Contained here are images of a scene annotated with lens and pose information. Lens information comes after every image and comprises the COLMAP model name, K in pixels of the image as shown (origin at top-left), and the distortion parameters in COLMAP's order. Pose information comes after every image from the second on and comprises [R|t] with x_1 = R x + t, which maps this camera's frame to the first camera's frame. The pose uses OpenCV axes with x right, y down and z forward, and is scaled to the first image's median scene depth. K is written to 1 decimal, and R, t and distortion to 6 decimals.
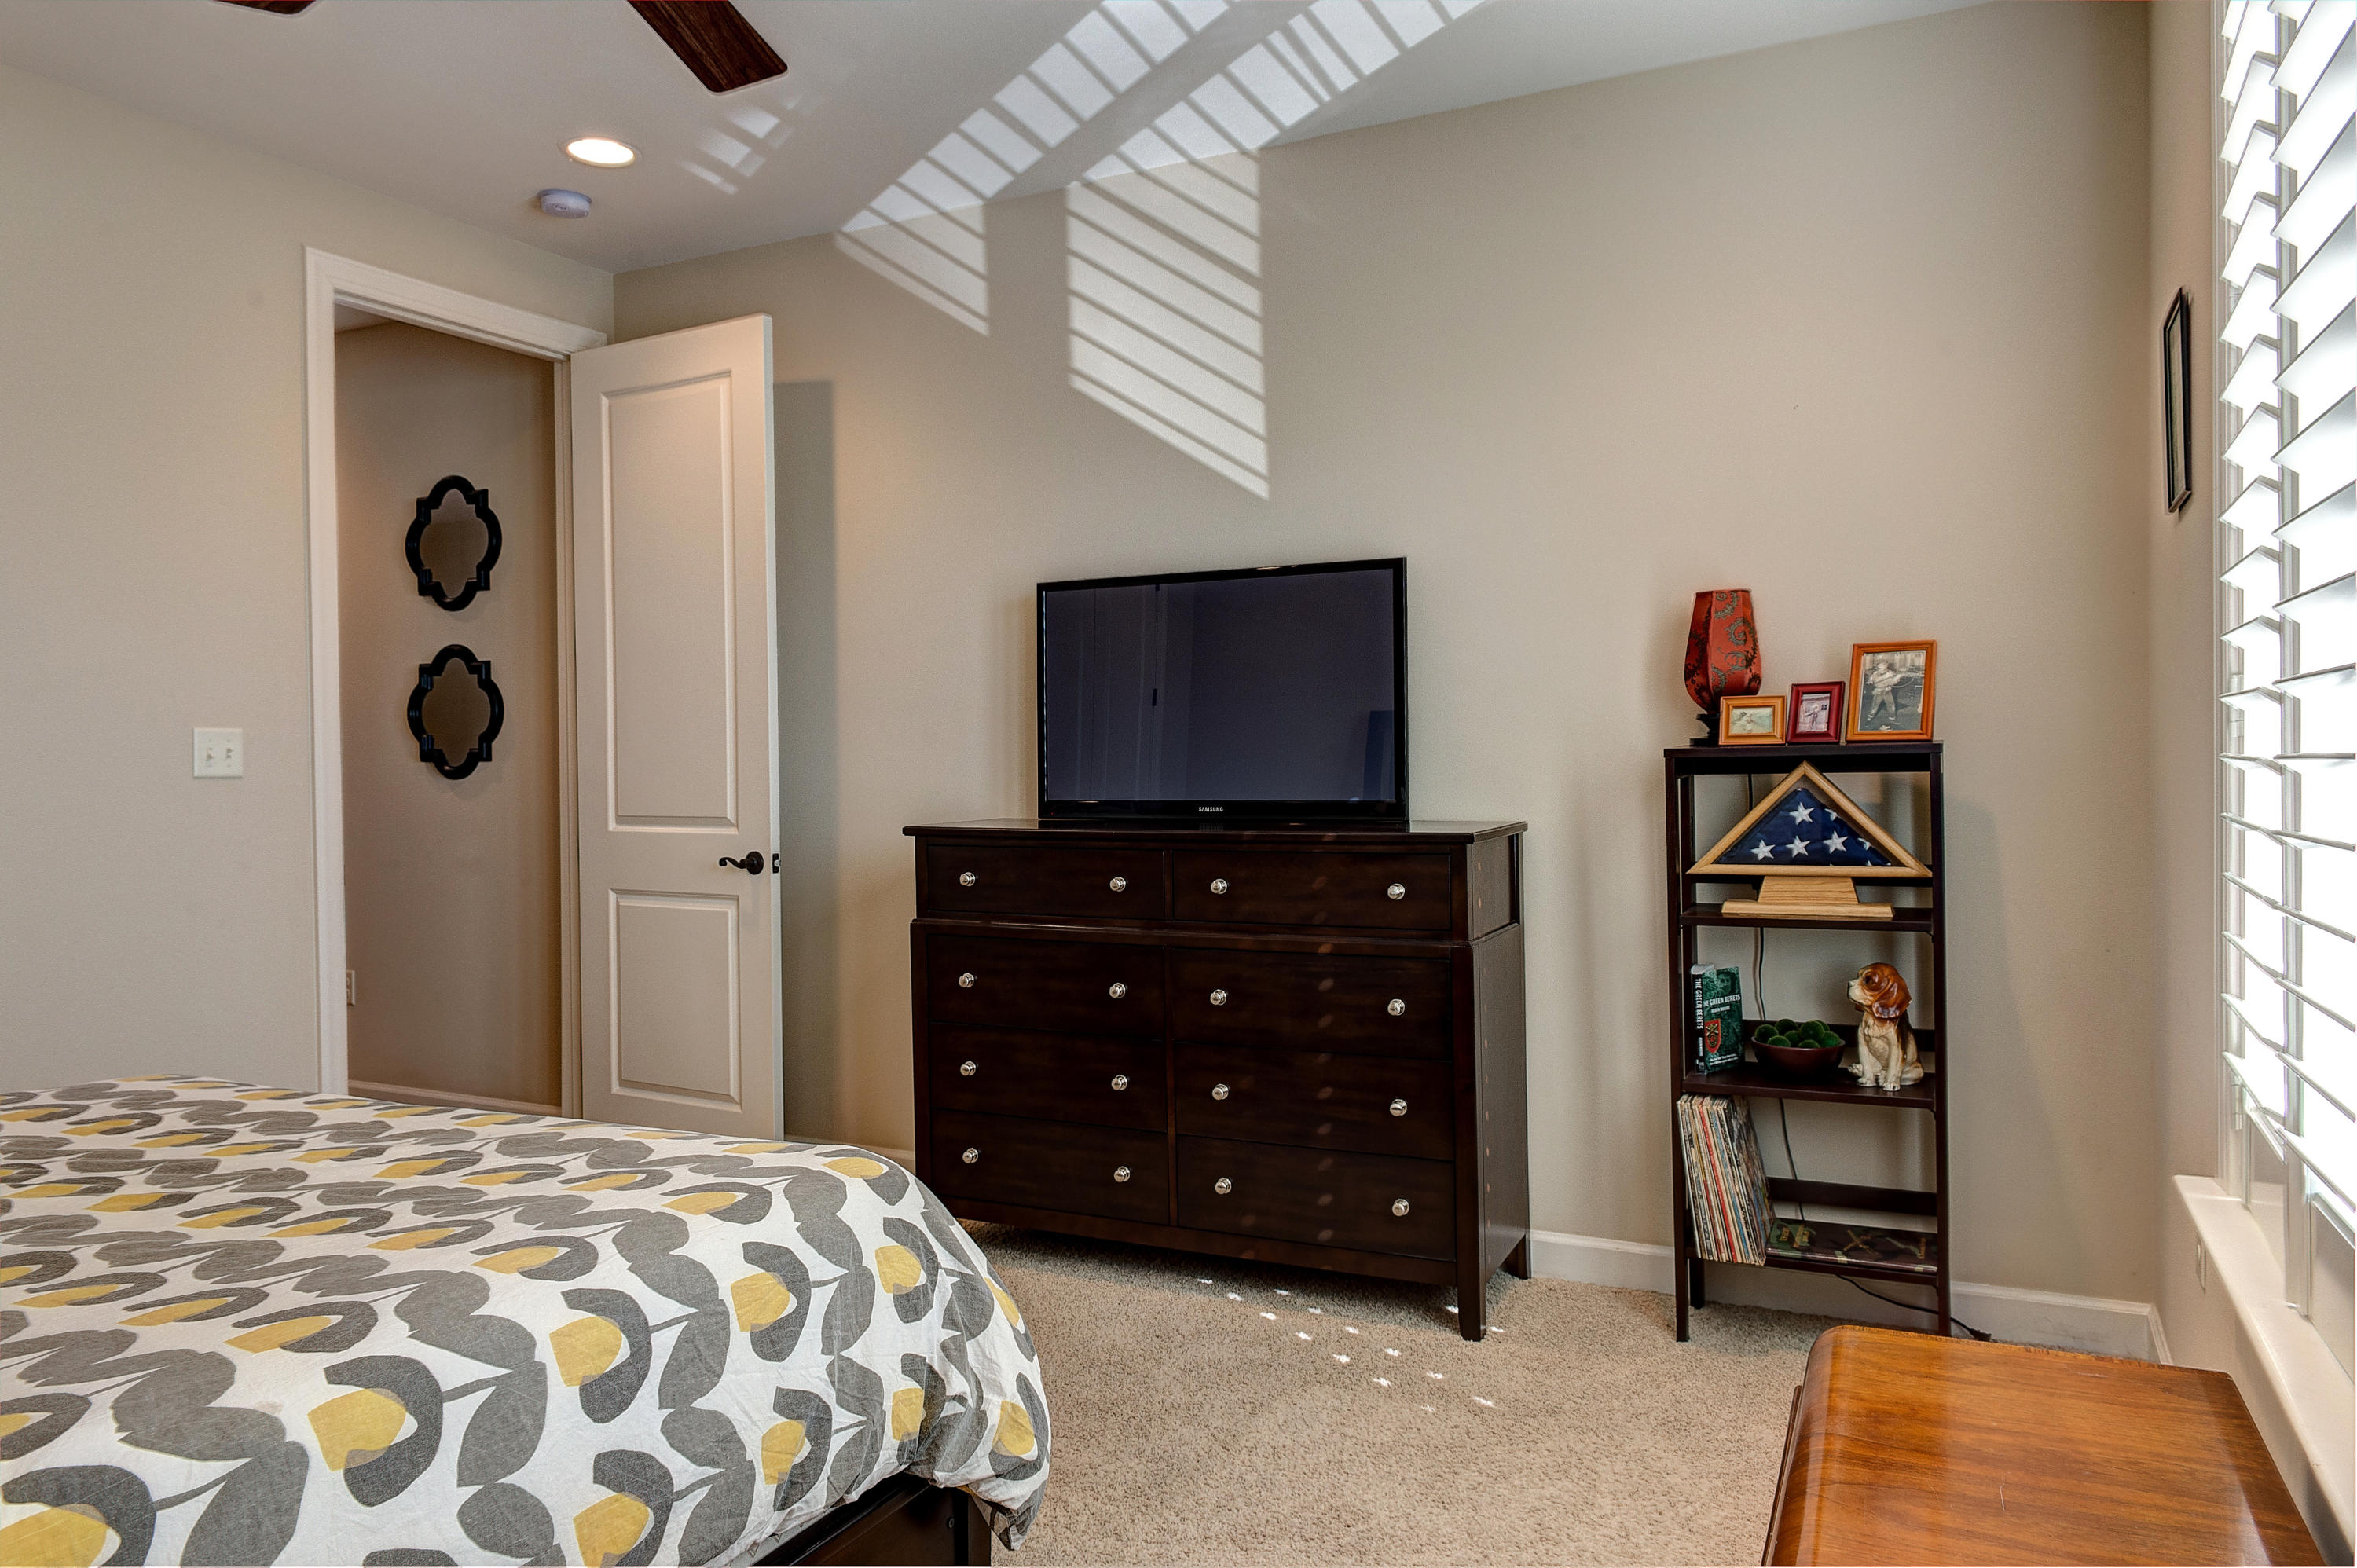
lens RADIAL K [[1569.5, 0, 1178.5], [0, 1569.5, 784.0], [0, 0, 1]] dist [0.003229, -0.000767]
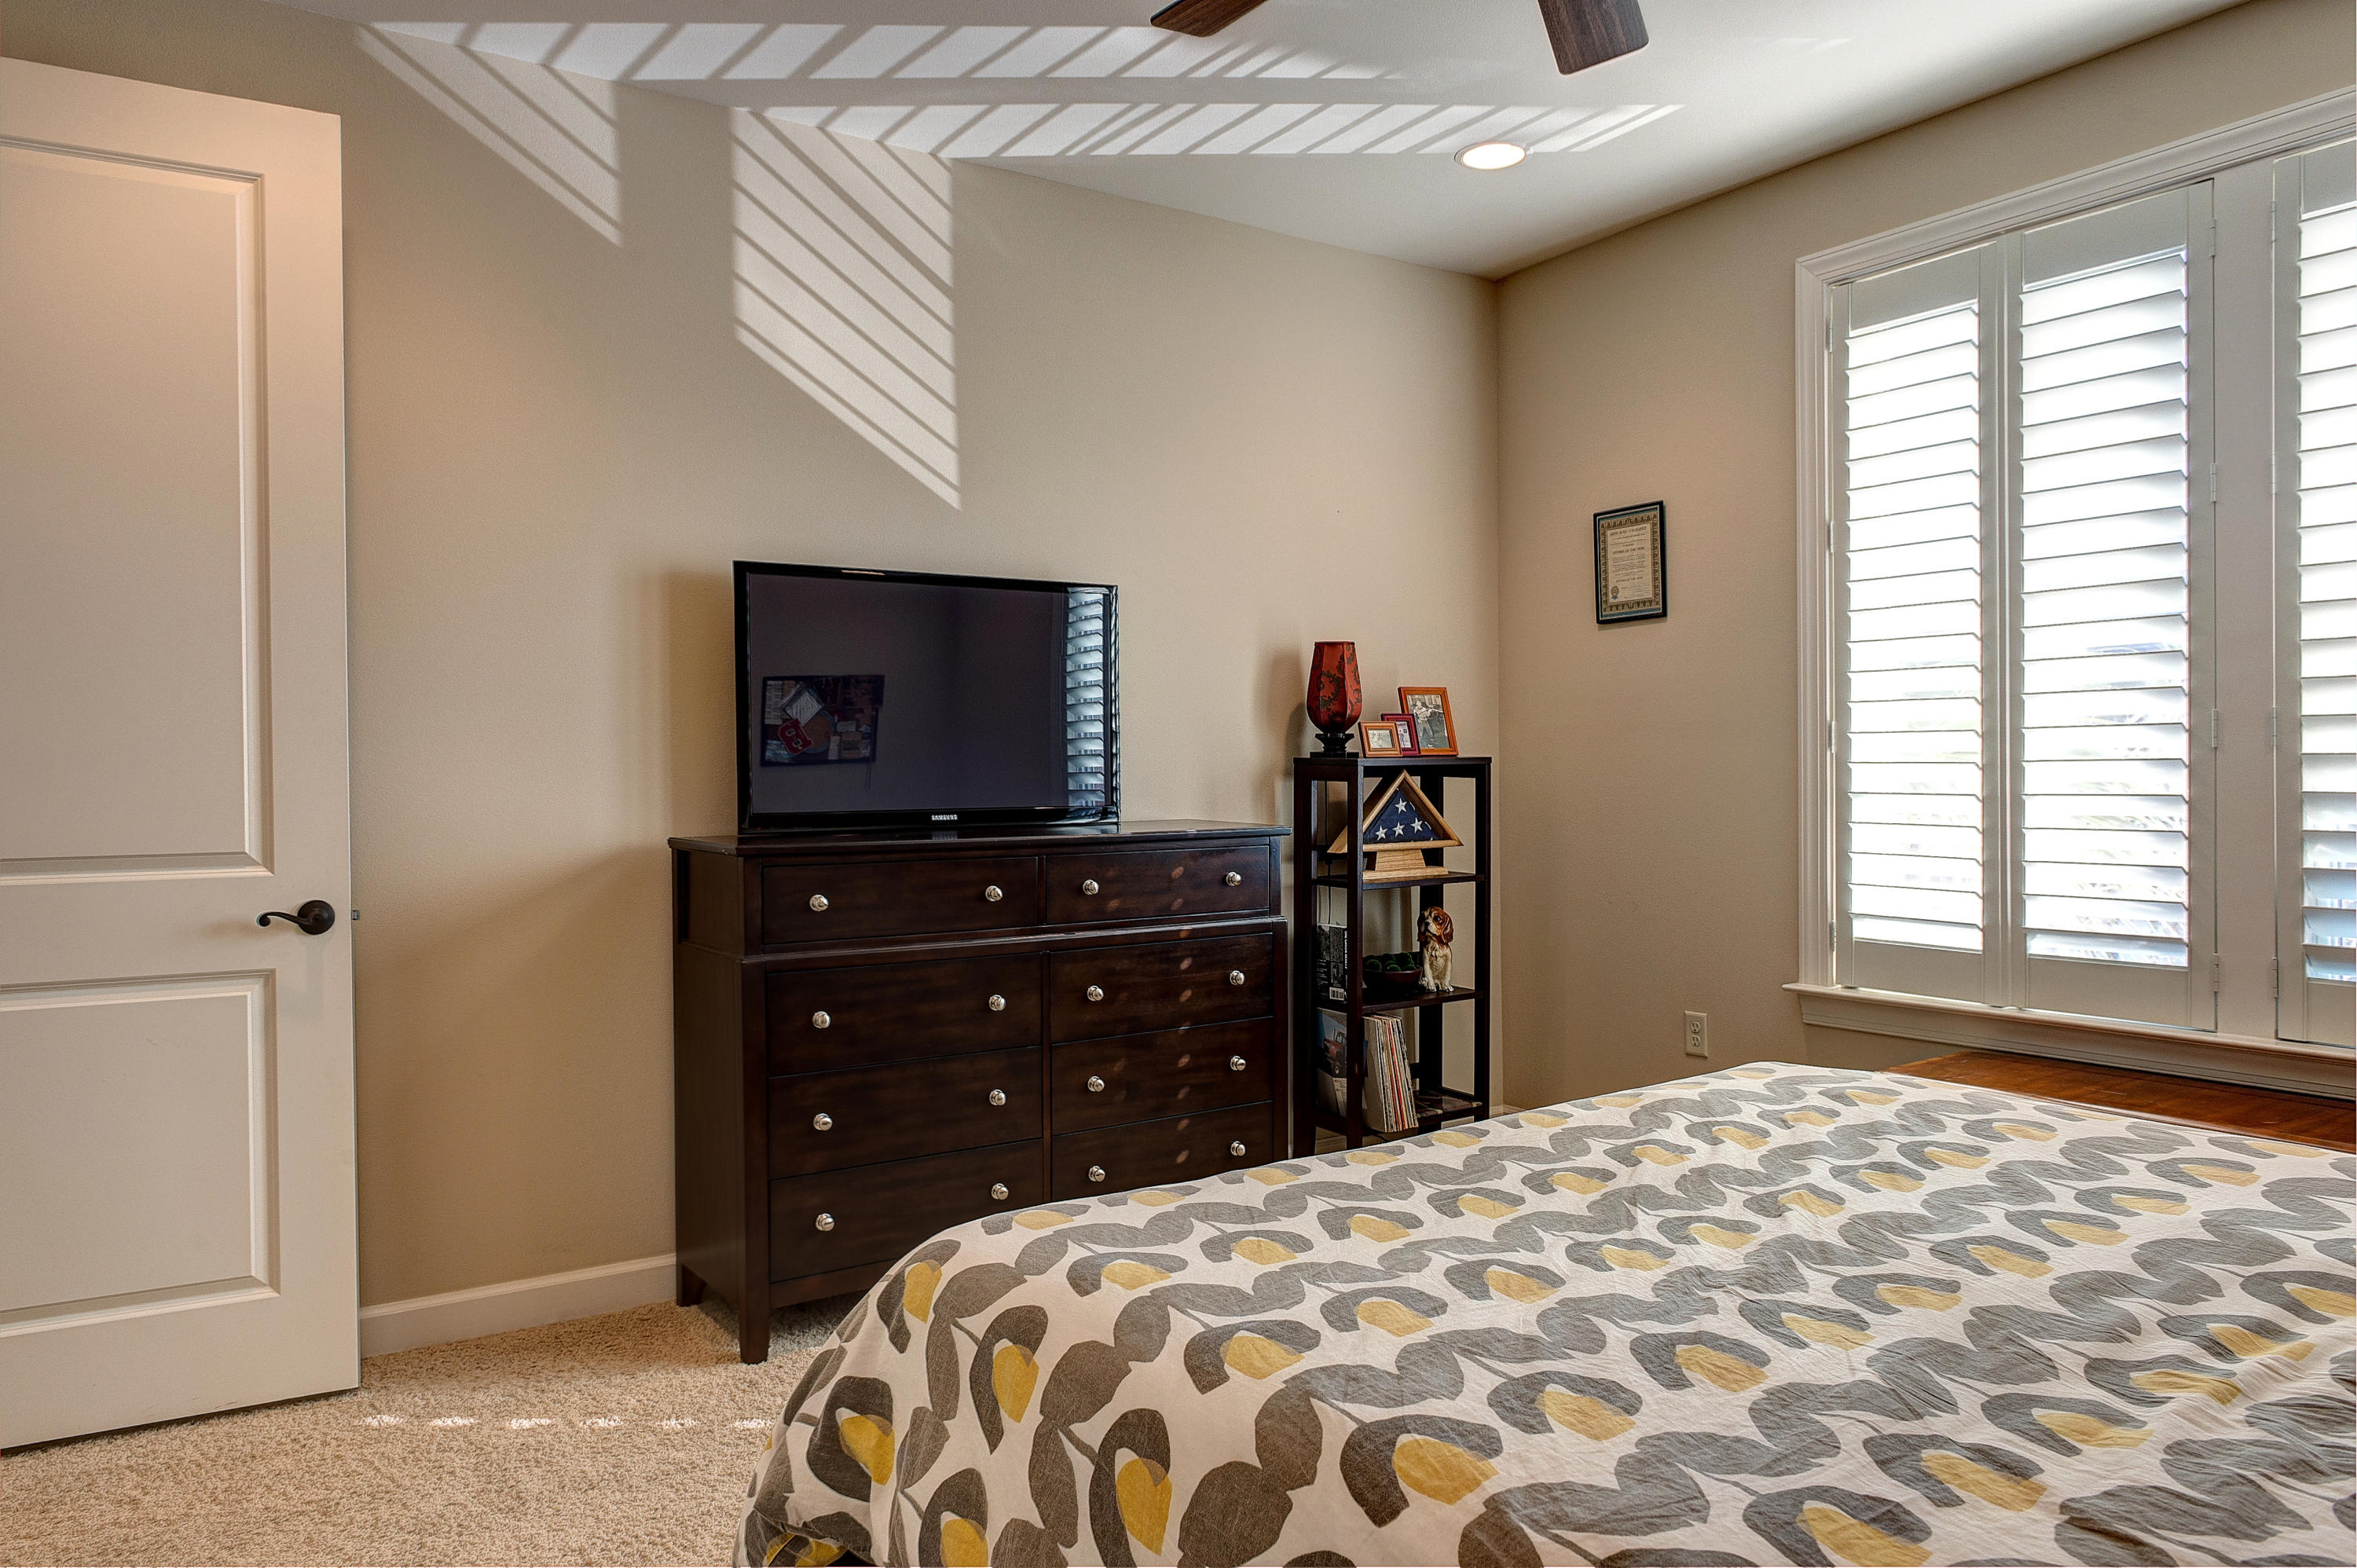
lens RADIAL K [[1569.5, 0, 1178.5], [0, 1569.5, 784.0], [0, 0, 1]] dist [0.003229, -0.000767]
pose [[0.495454, -0.003505, 0.868627, -0.772128], [0.015952, 0.999860, -0.005064, 0.002612], [-0.868488, 0.016365, 0.495441, 0.390464]]
